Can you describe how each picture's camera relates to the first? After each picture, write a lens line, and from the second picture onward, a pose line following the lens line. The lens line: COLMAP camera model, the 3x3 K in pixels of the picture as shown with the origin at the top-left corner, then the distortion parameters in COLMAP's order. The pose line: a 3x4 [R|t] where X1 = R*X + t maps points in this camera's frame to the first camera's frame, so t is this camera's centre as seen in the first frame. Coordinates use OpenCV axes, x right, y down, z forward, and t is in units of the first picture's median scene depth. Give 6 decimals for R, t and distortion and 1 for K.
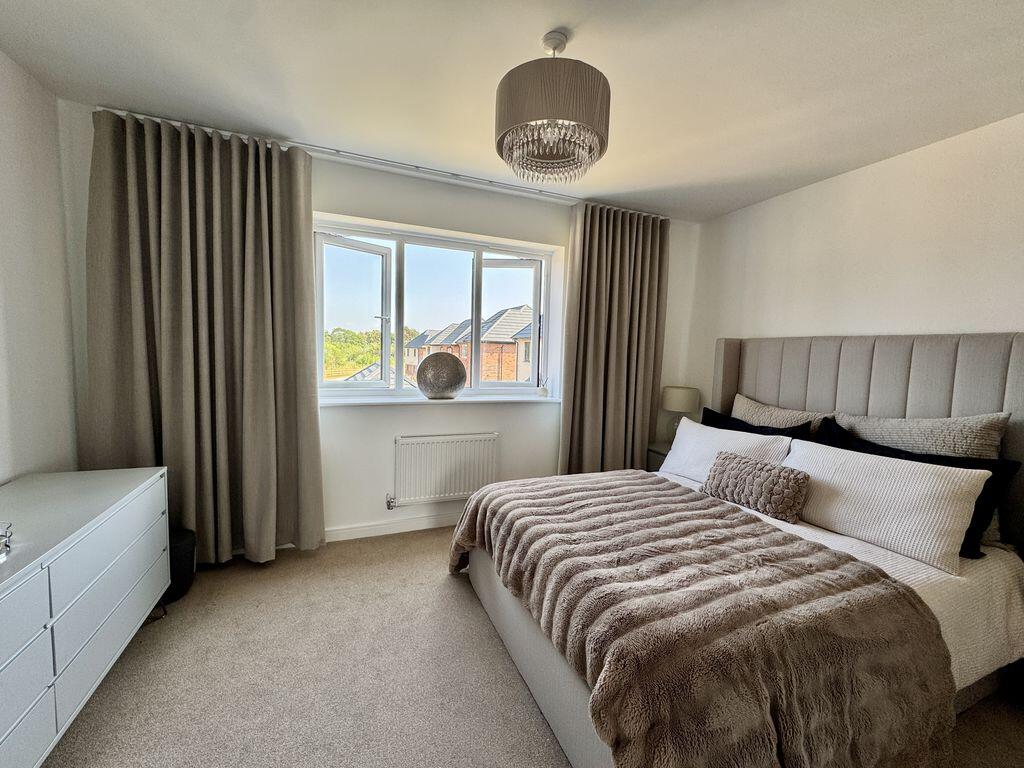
lens RADIAL K [[411.4, 0, 511.8], [0, 411.4, 383.0], [0, 0, 1]] dist [-0.001829, -0.000094]
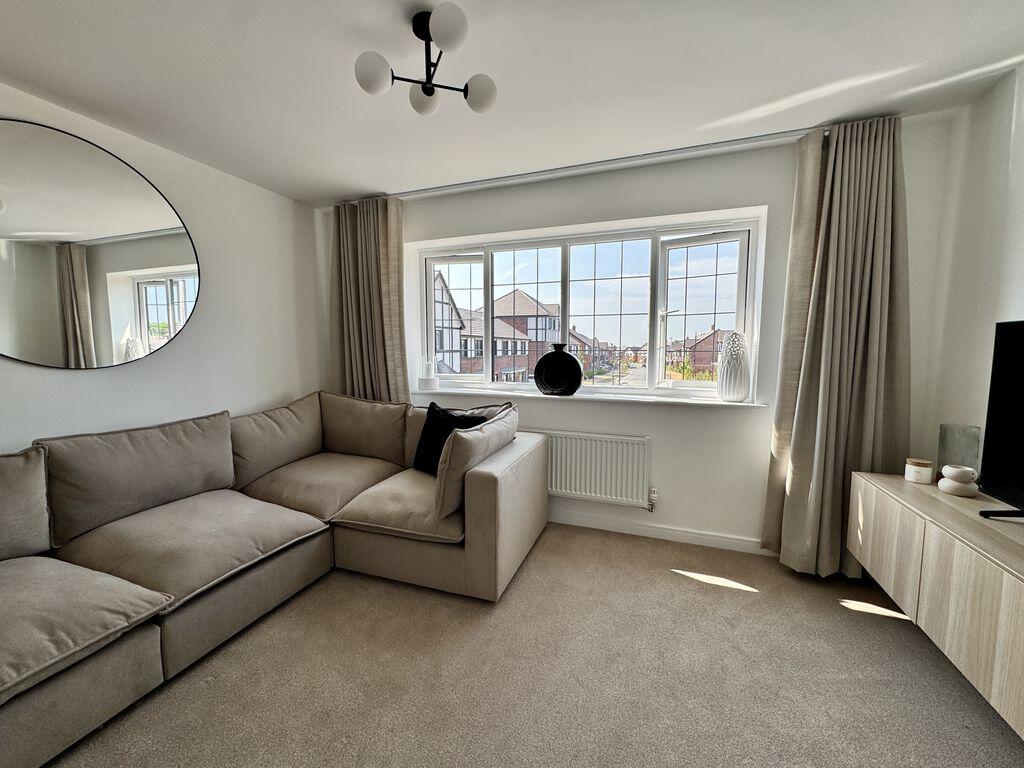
lens RADIAL K [[411.4, 0, 511.8], [0, 411.4, 383.0], [0, 0, 1]] dist [-0.001829, -0.000094]
pose [[0.740193, 0.031771, -0.671643, 0.410618], [-0.027941, 0.999474, 0.016486, -0.004423], [0.671813, 0.006564, 0.740691, 0.164413]]
